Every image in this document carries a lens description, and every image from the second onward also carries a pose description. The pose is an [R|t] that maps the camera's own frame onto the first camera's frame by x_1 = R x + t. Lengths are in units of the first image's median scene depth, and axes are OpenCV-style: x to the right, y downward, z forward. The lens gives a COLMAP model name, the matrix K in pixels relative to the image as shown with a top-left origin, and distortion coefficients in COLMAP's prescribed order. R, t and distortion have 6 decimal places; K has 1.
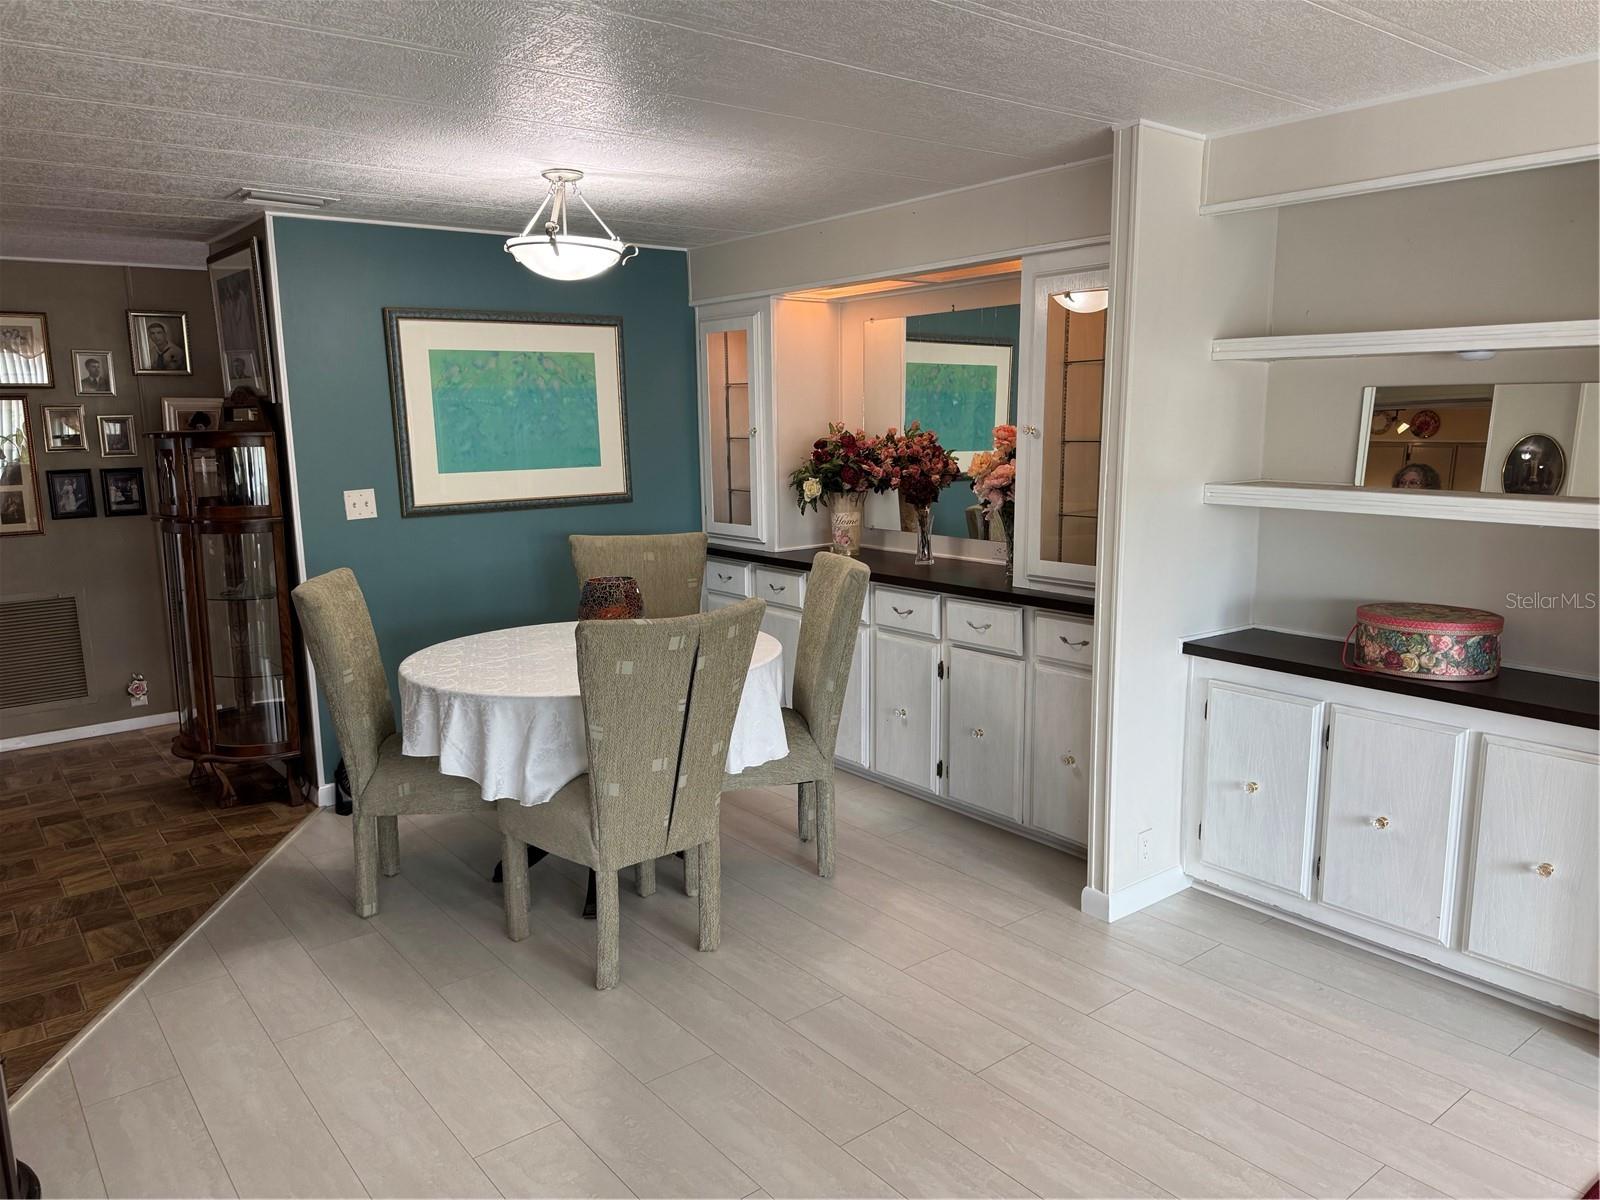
lens RADIAL K [[1095.9, 0, 800.0], [0, 1095.9, 600.0], [0, 0, 1]] dist [0.110855, -0.145475]
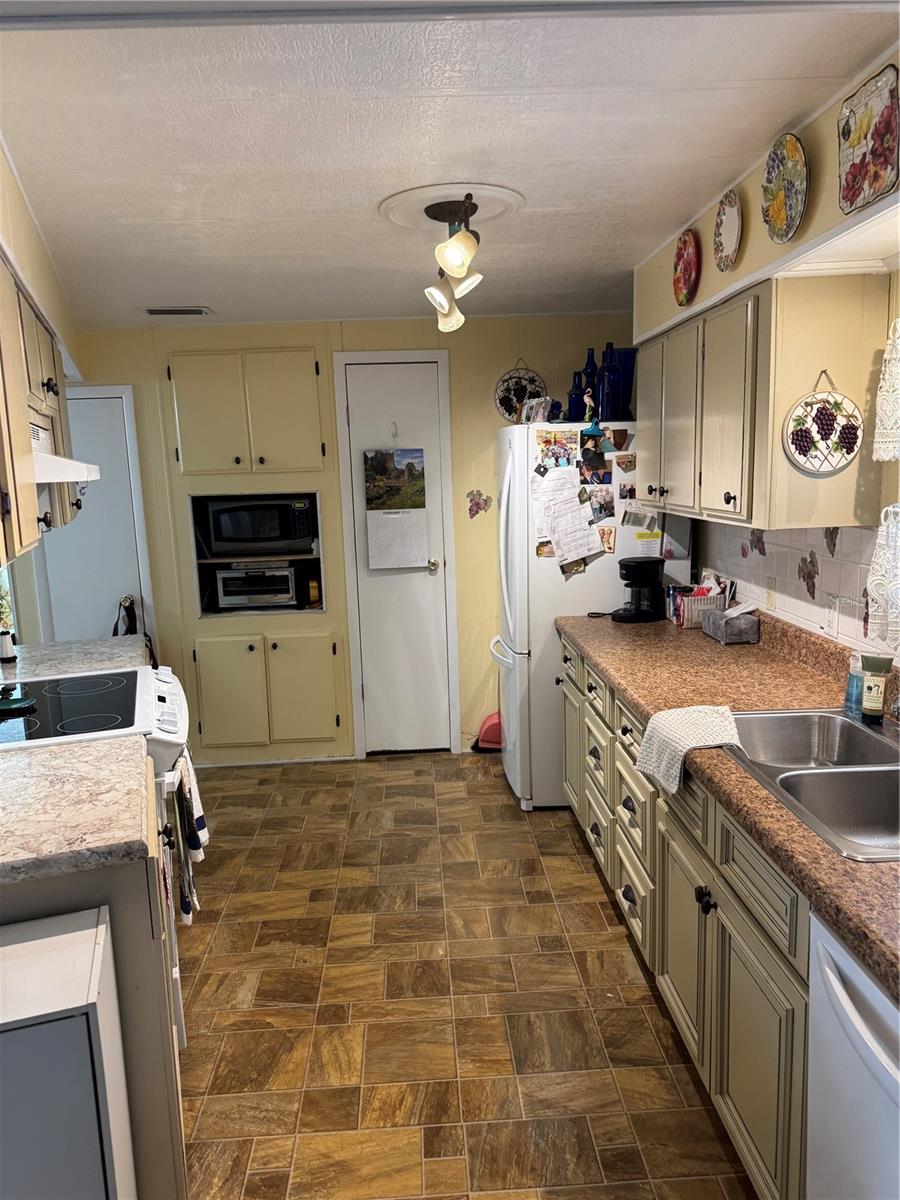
lens RADIAL K [[828.9, 0, 450.0], [0, 828.9, 600.0], [0, 0, 1]] dist [0.133693, -0.190274]
pose [[-0.801914, -0.006839, 0.597401, -0.949618], [0.206497, 0.935134, 0.287893, -0.183168], [-0.560619, 0.354227, -0.748485, 1.158063]]
